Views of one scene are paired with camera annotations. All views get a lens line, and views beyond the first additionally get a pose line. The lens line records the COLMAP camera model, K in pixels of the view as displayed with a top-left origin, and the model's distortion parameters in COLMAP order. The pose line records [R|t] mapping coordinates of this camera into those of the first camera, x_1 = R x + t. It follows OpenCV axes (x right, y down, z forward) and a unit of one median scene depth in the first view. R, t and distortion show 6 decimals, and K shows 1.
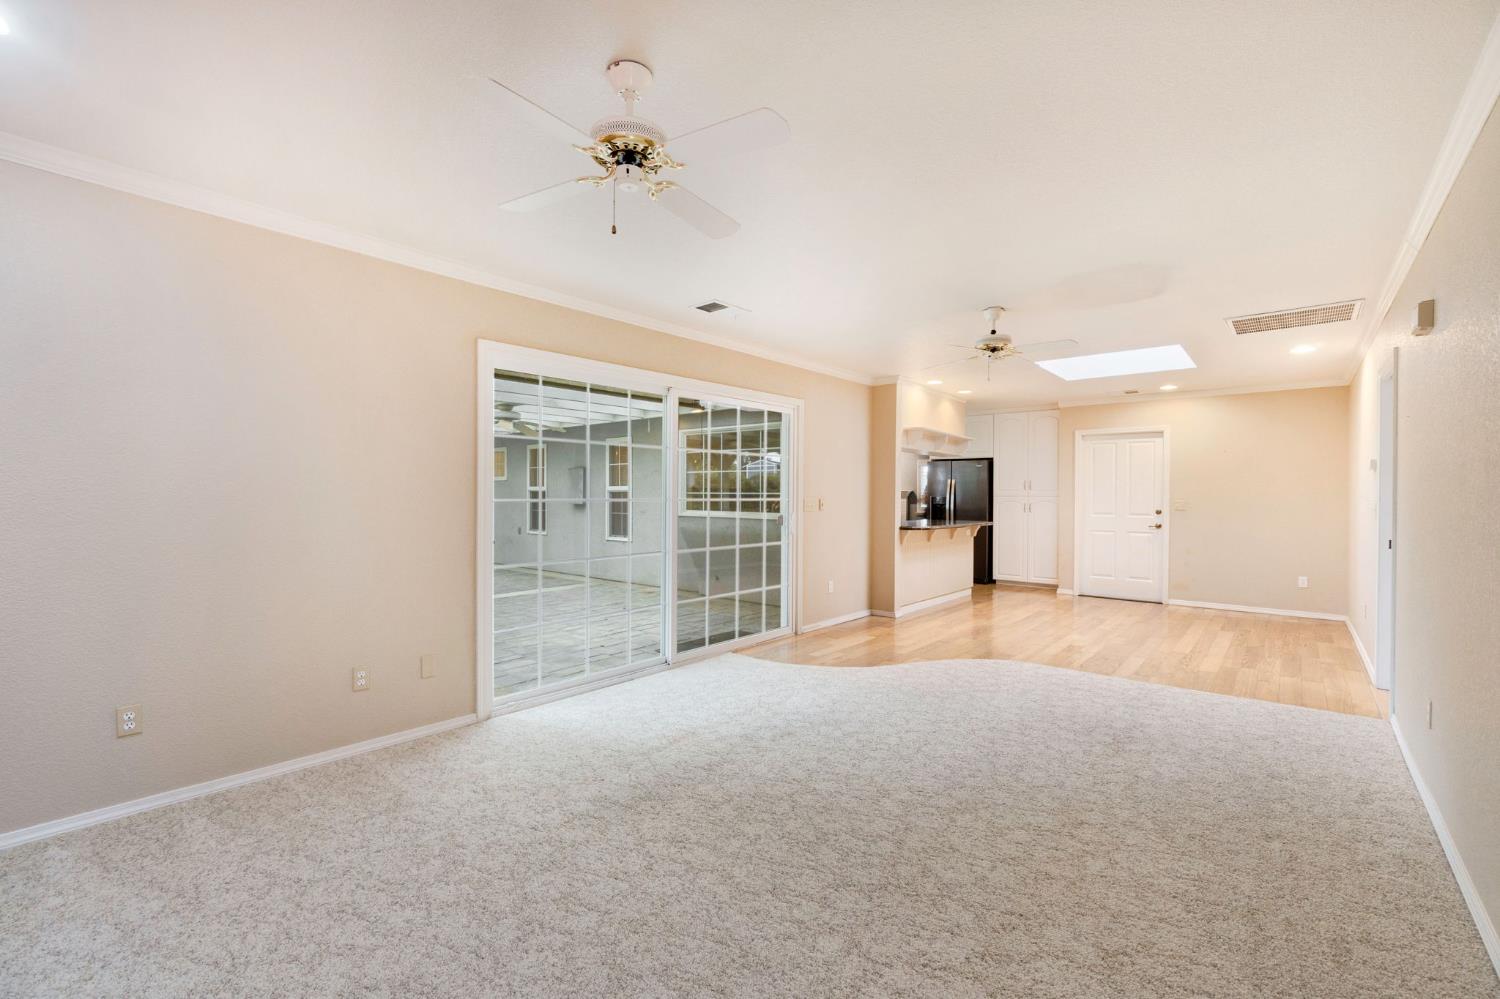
lens RADIAL K [[652.9, 0, 752.4], [0, 652.9, 500.7], [0, 0, 1]] dist [-0.003941, -0.000087]
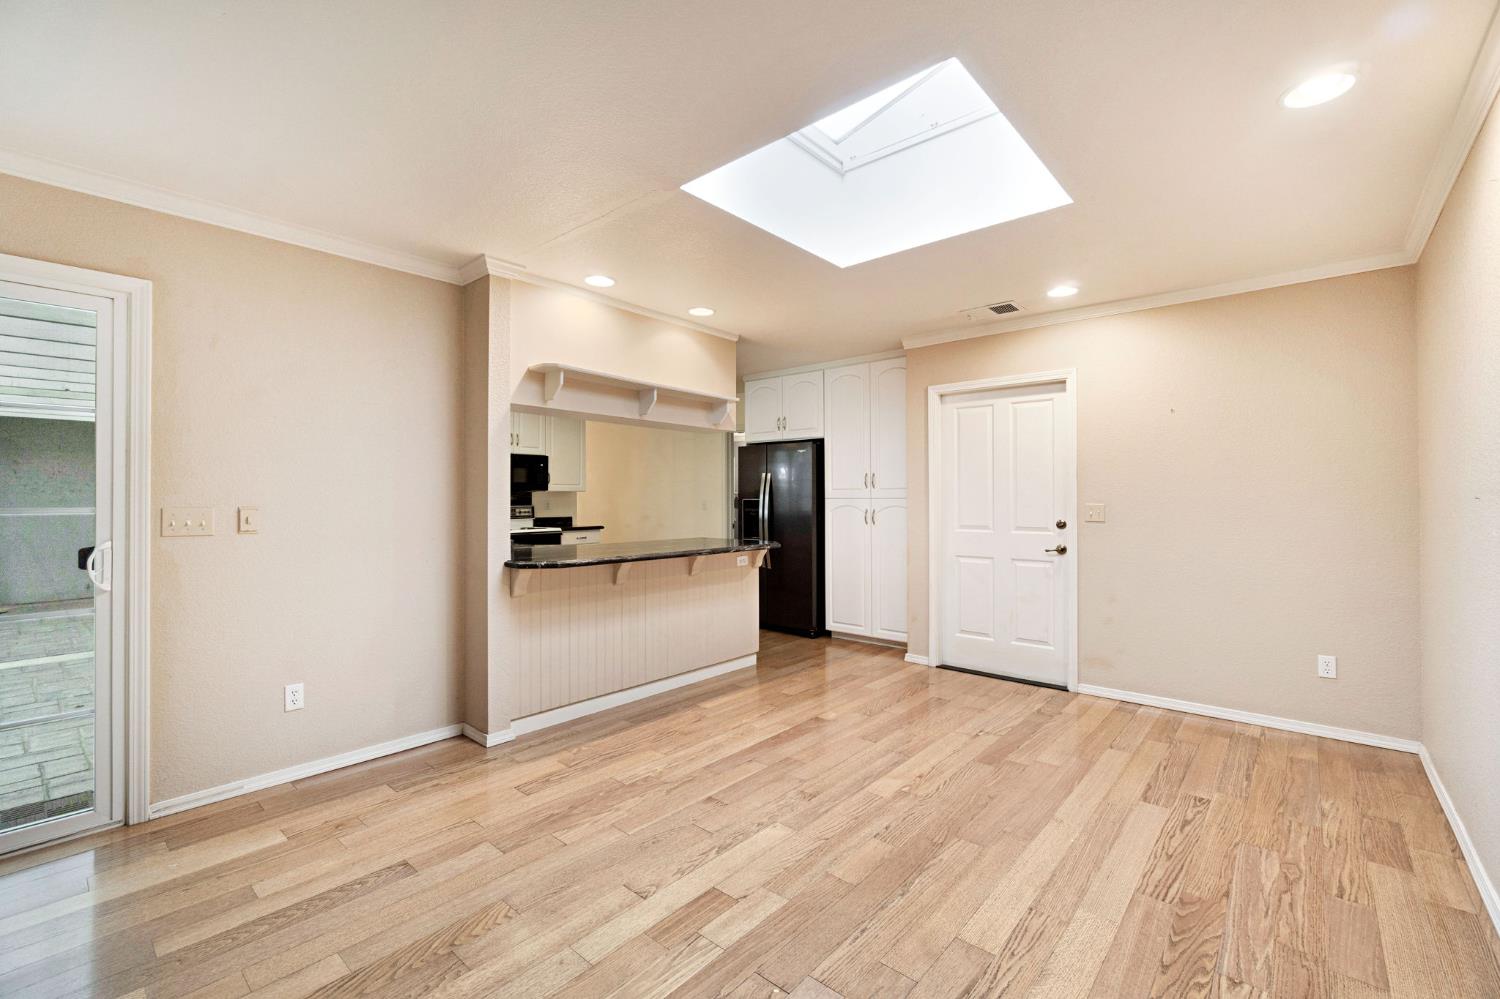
lens RADIAL K [[652.9, 0, 747.0], [0, 652.9, 497.2], [0, 0, 1]] dist [-0.003941, -0.000087]
pose [[0.999782, -0.008551, -0.019062, 0.356781], [0.008321, 0.999892, -0.012129, -0.001532], [0.019163, 0.011968, 0.999745, 0.425669]]
